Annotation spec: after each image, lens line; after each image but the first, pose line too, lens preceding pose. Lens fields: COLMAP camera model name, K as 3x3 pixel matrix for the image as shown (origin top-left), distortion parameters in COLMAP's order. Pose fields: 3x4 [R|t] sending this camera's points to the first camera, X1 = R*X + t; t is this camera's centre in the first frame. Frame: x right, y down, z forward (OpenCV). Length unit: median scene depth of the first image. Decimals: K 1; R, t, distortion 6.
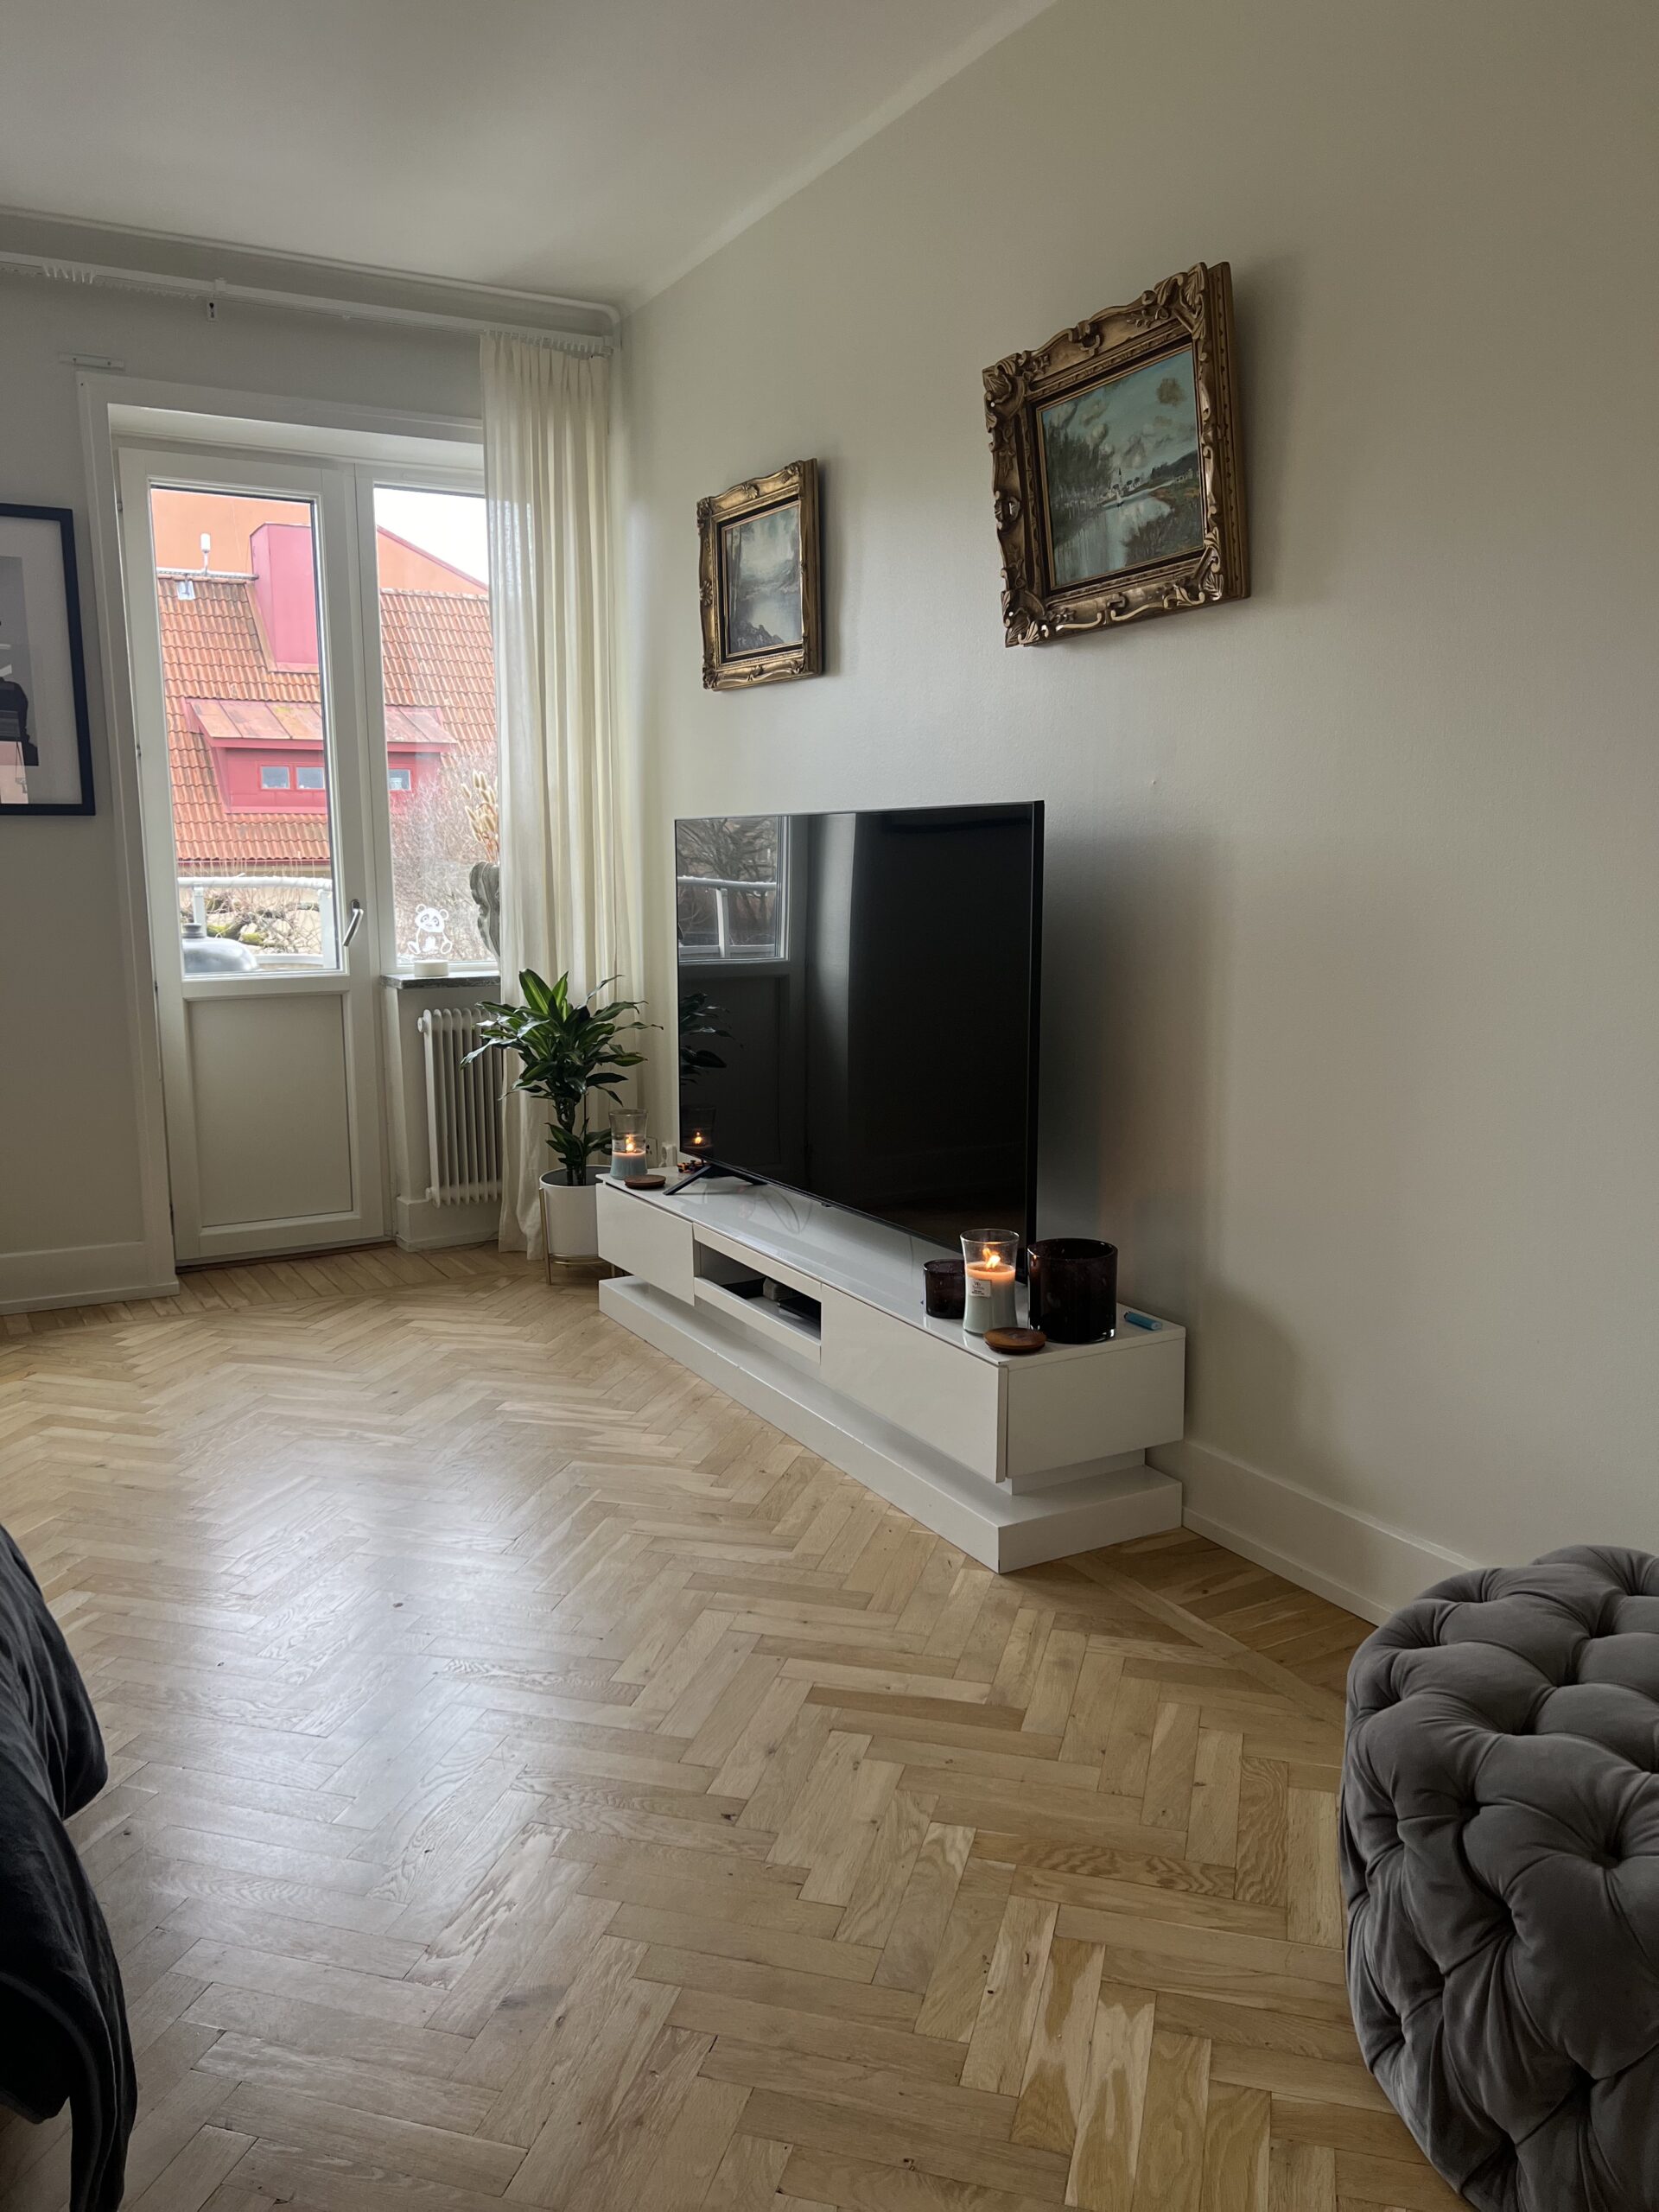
lens RADIAL K [[1673.9, 0, 823.9], [0, 1673.9, 1109.3], [0, 0, 1]] dist [0.008891, -0.001680]
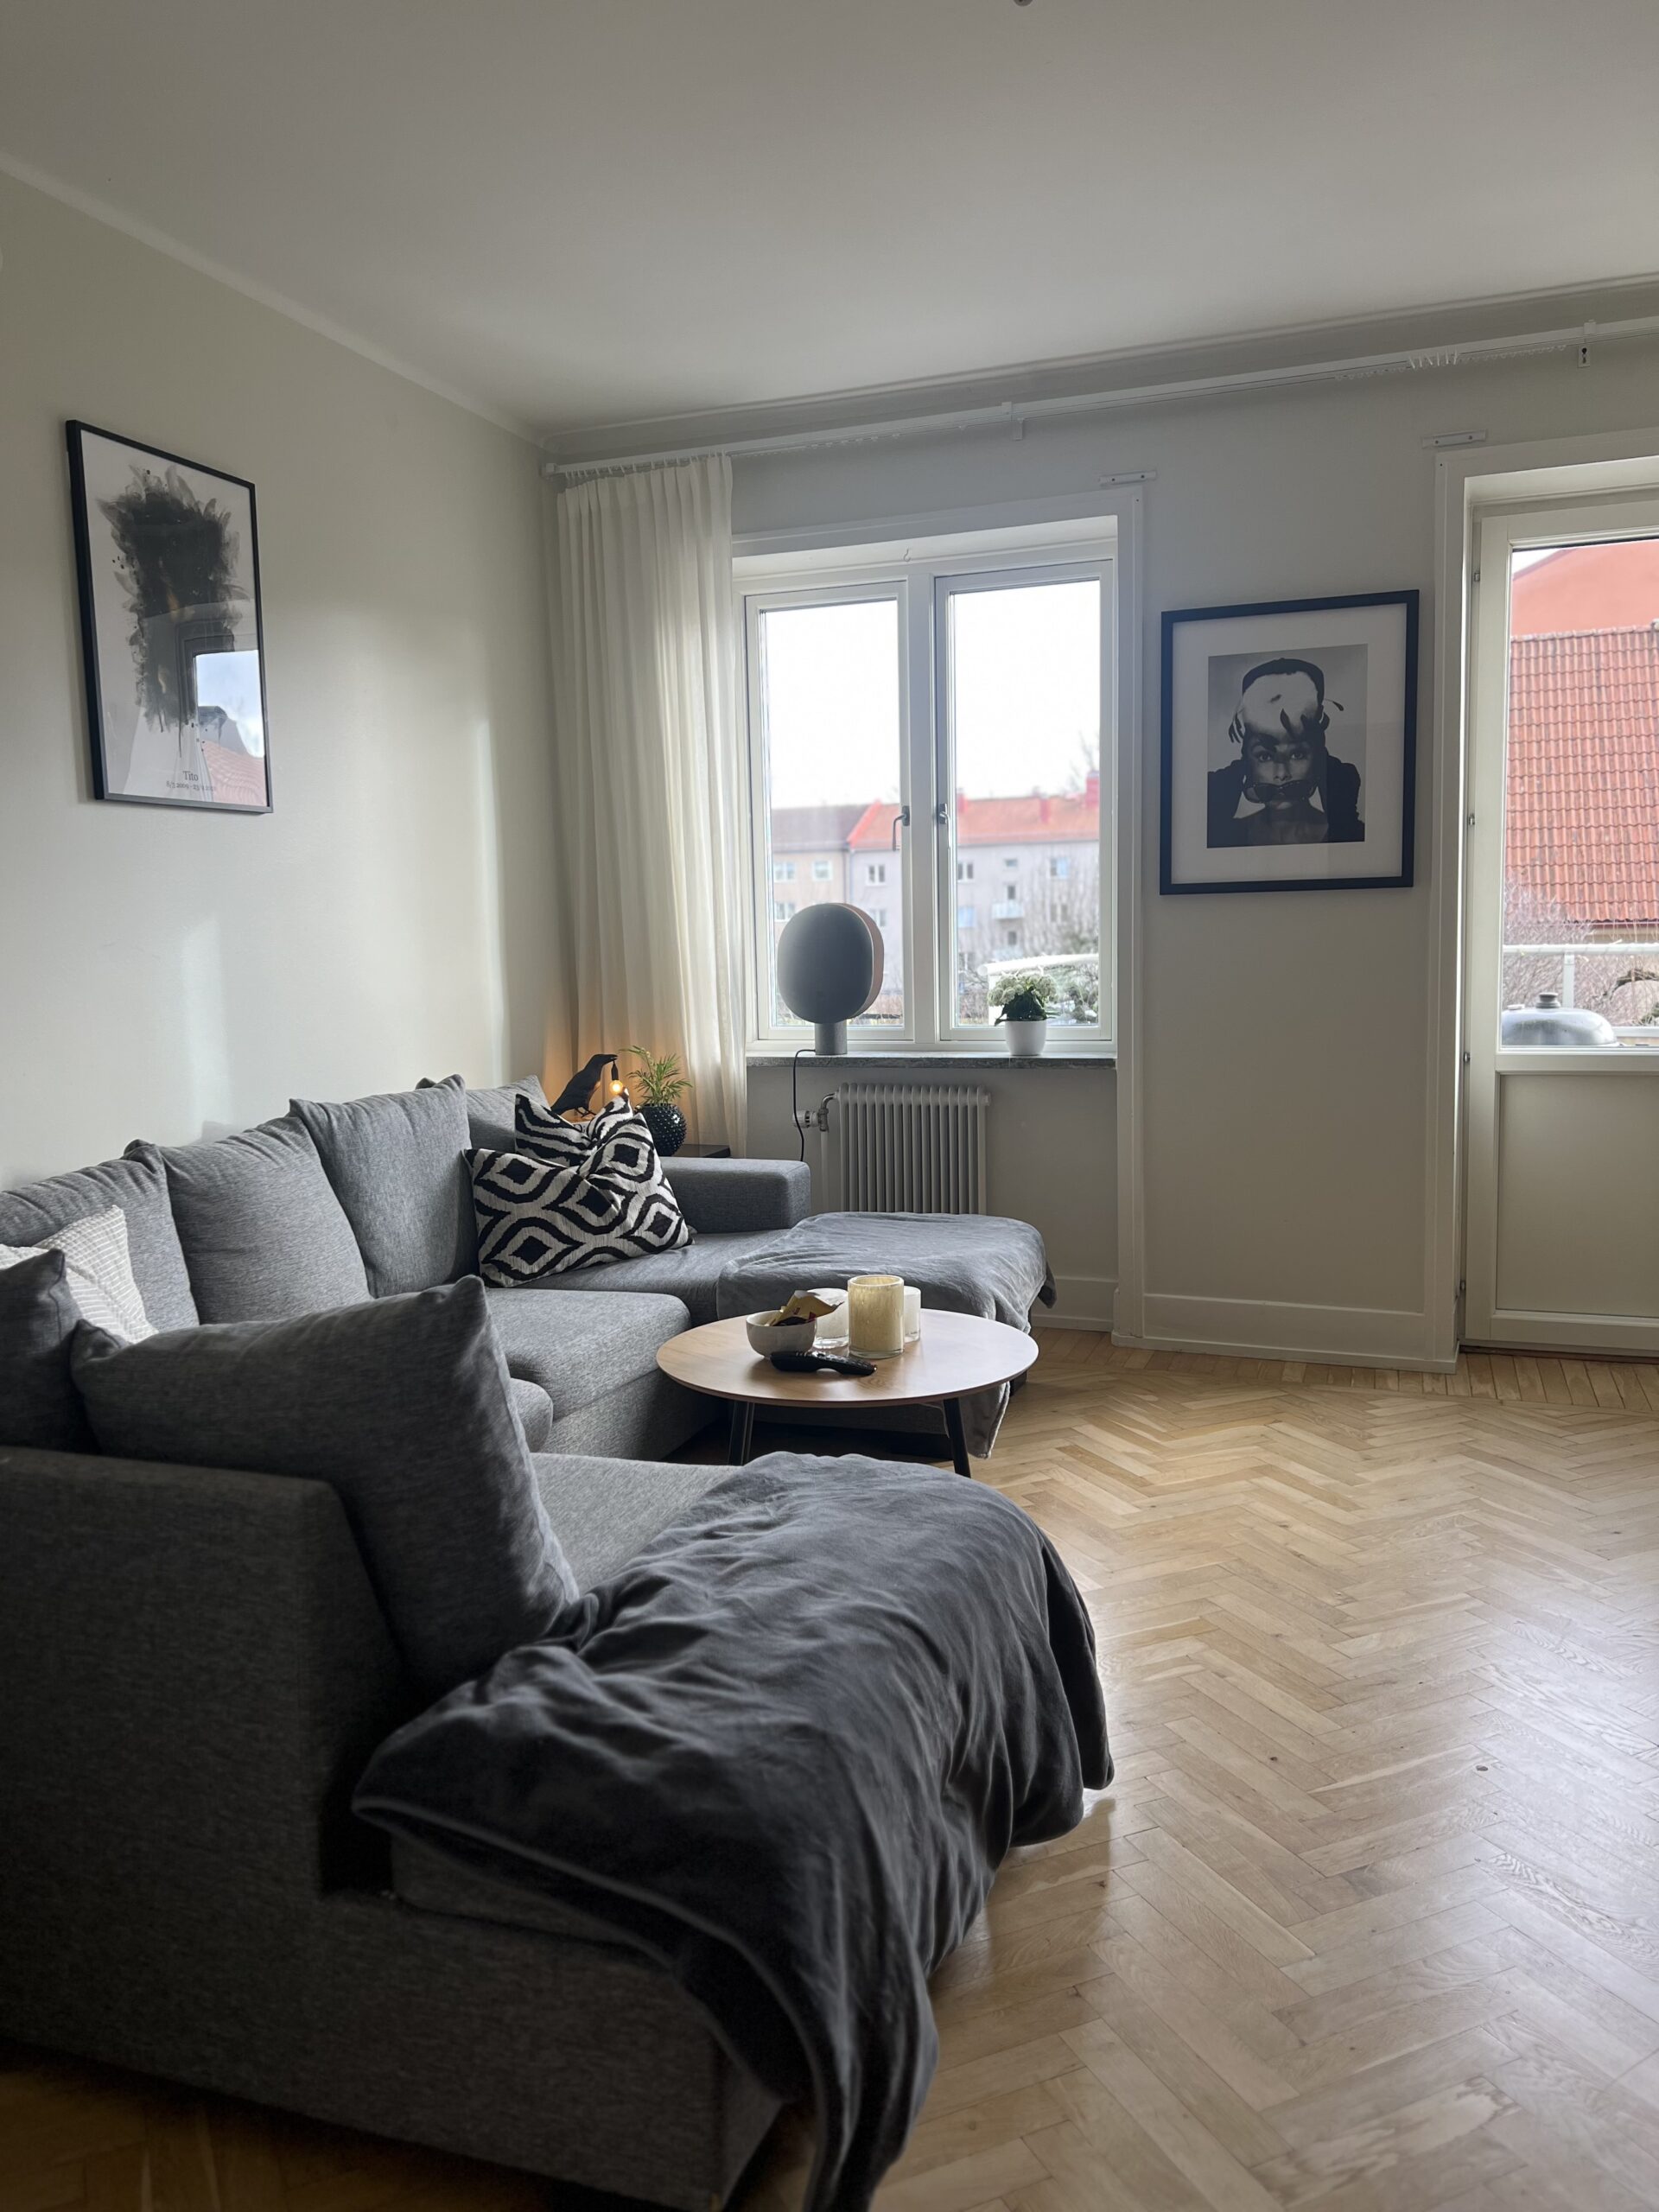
lens RADIAL K [[1673.9, 0, 828.0], [0, 1673.9, 1105.2], [0, 0, 1]] dist [0.008891, -0.001680]
pose [[0.649022, 0.073797, -0.757182, 0.113790], [-0.100108, 0.994914, 0.011159, -0.020786], [0.754155, 0.068558, 0.653108, 0.085012]]
